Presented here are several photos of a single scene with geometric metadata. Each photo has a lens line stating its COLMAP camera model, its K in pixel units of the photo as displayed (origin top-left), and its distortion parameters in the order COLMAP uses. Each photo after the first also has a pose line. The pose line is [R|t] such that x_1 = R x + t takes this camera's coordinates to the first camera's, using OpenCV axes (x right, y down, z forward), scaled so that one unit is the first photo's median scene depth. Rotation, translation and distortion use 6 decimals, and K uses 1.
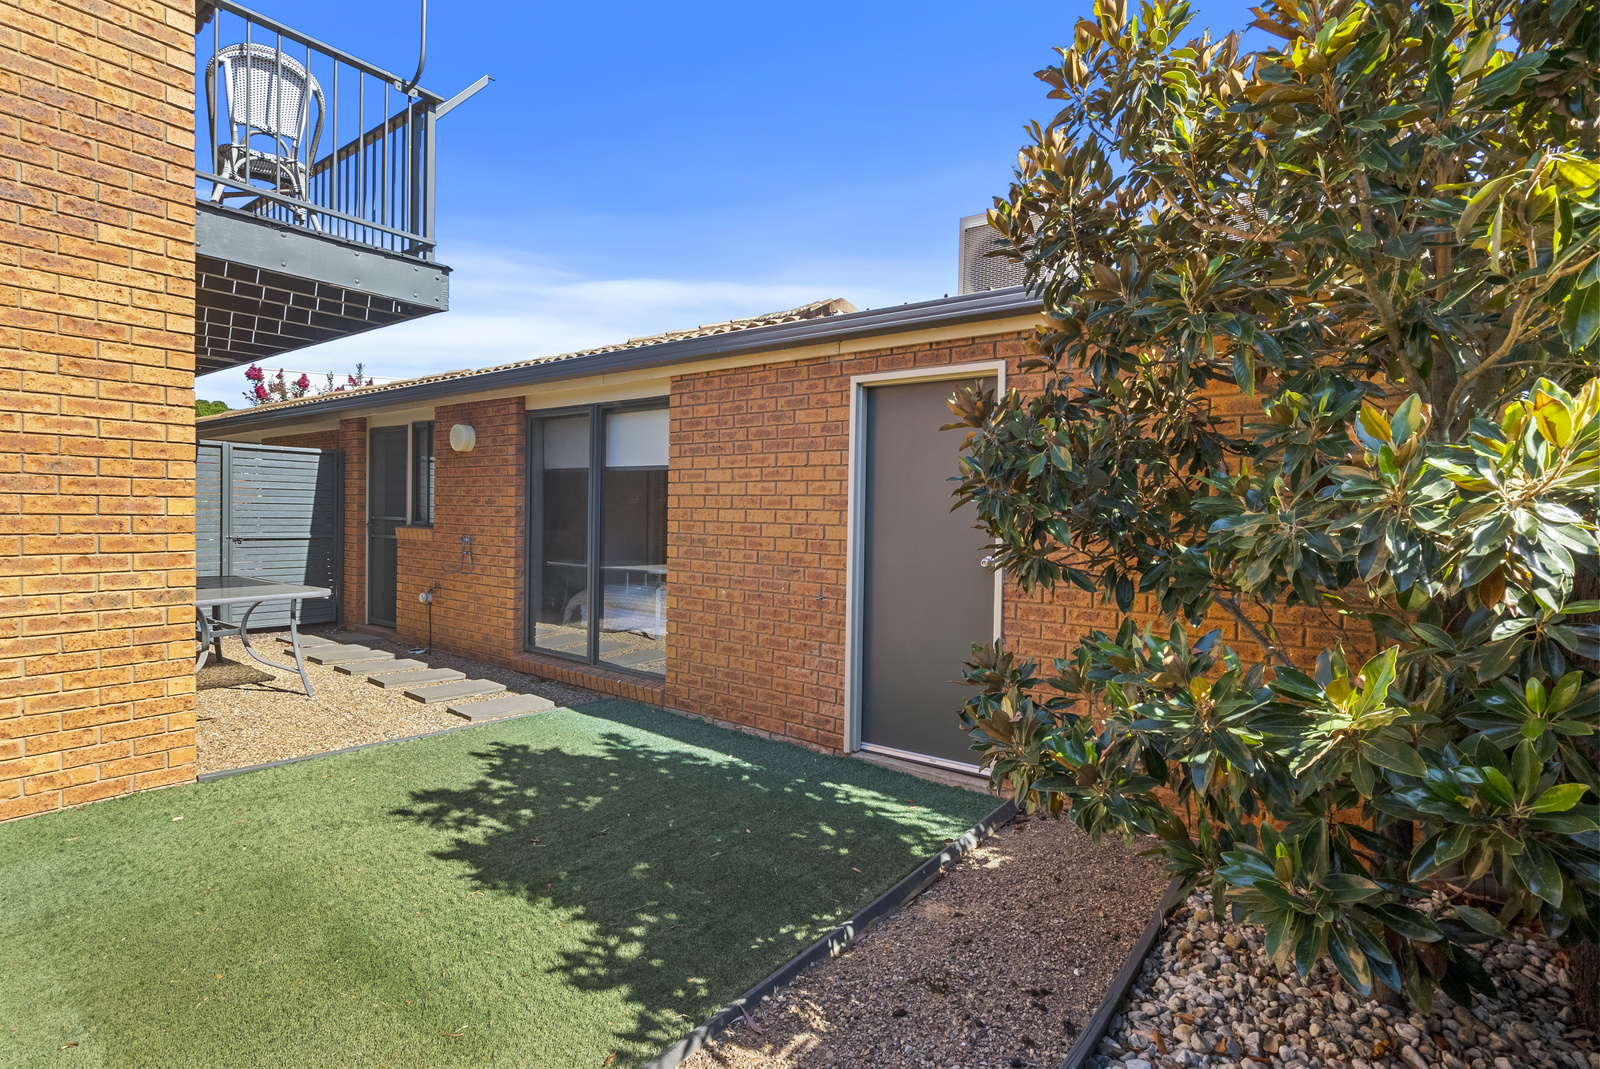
lens RADIAL K [[787.3, 0, 801.5], [0, 787.3, 529.3], [0, 0, 1]] dist [-0.000192, 0.000271]
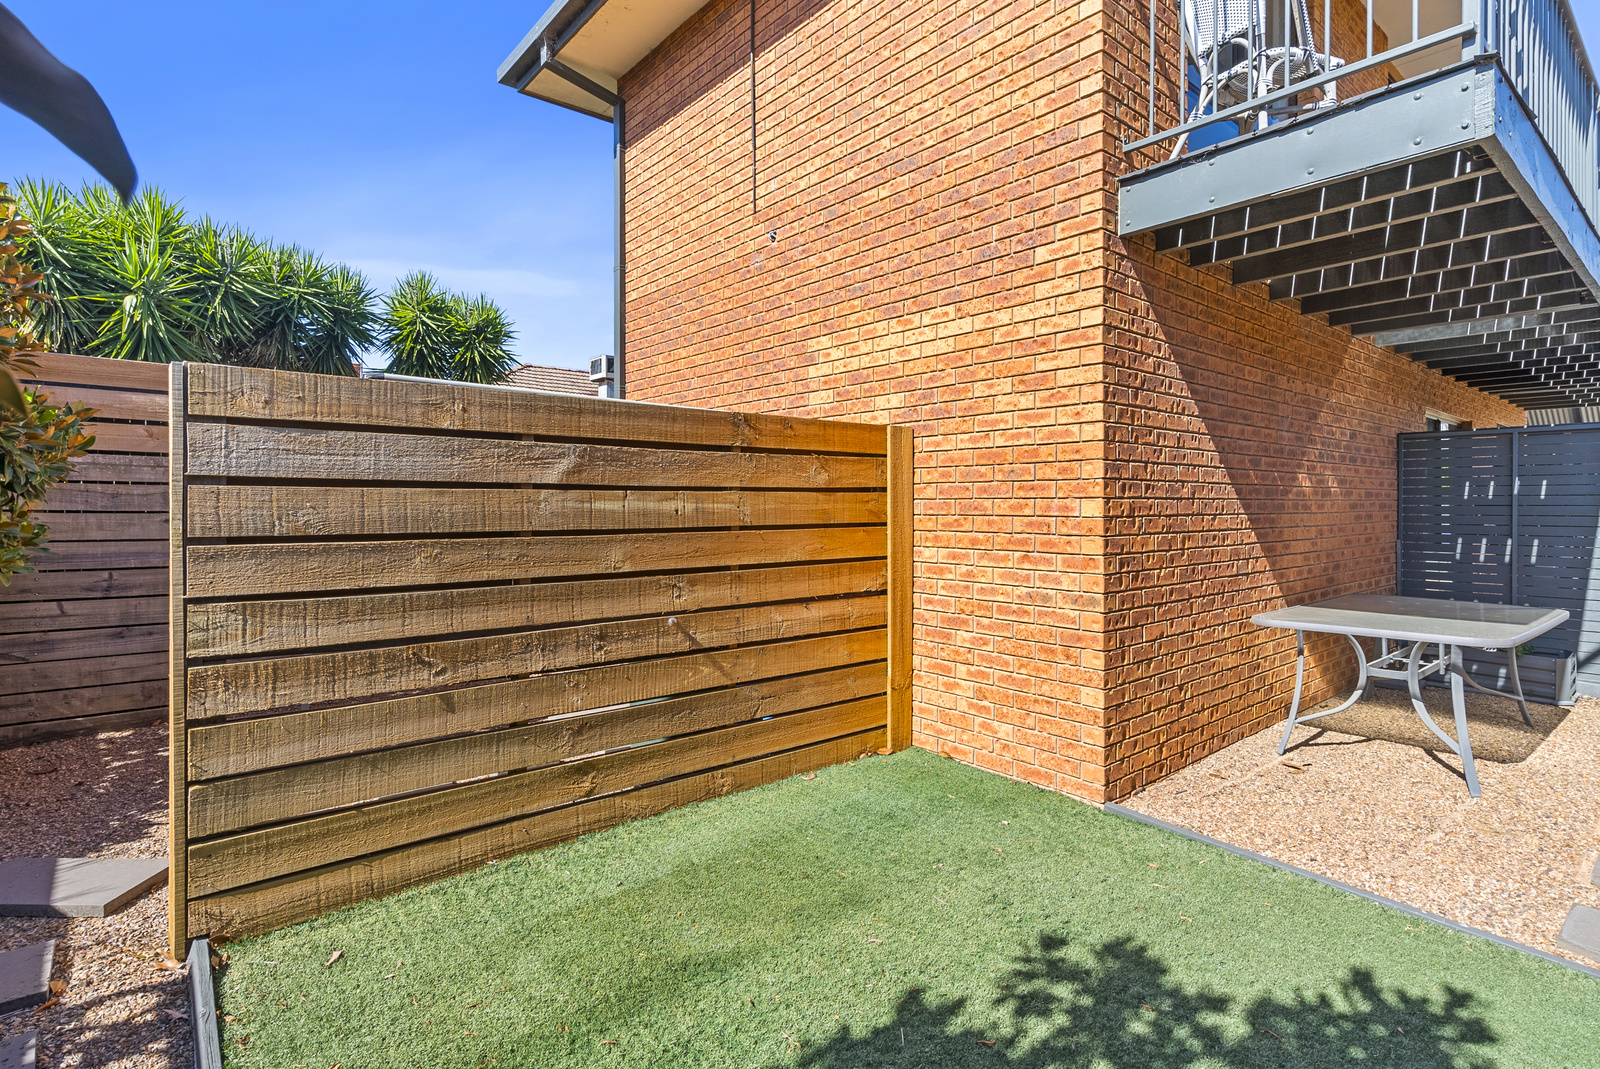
lens RADIAL K [[787.3, 0, 800.5], [0, 787.3, 499.7], [0, 0, 1]] dist [-0.000192, 0.000271]
pose [[-0.225435, -0.025151, -0.973933, 0.226494], [-0.026946, 0.999445, -0.019573, -0.011210], [0.973885, 0.021831, -0.225988, 0.914579]]
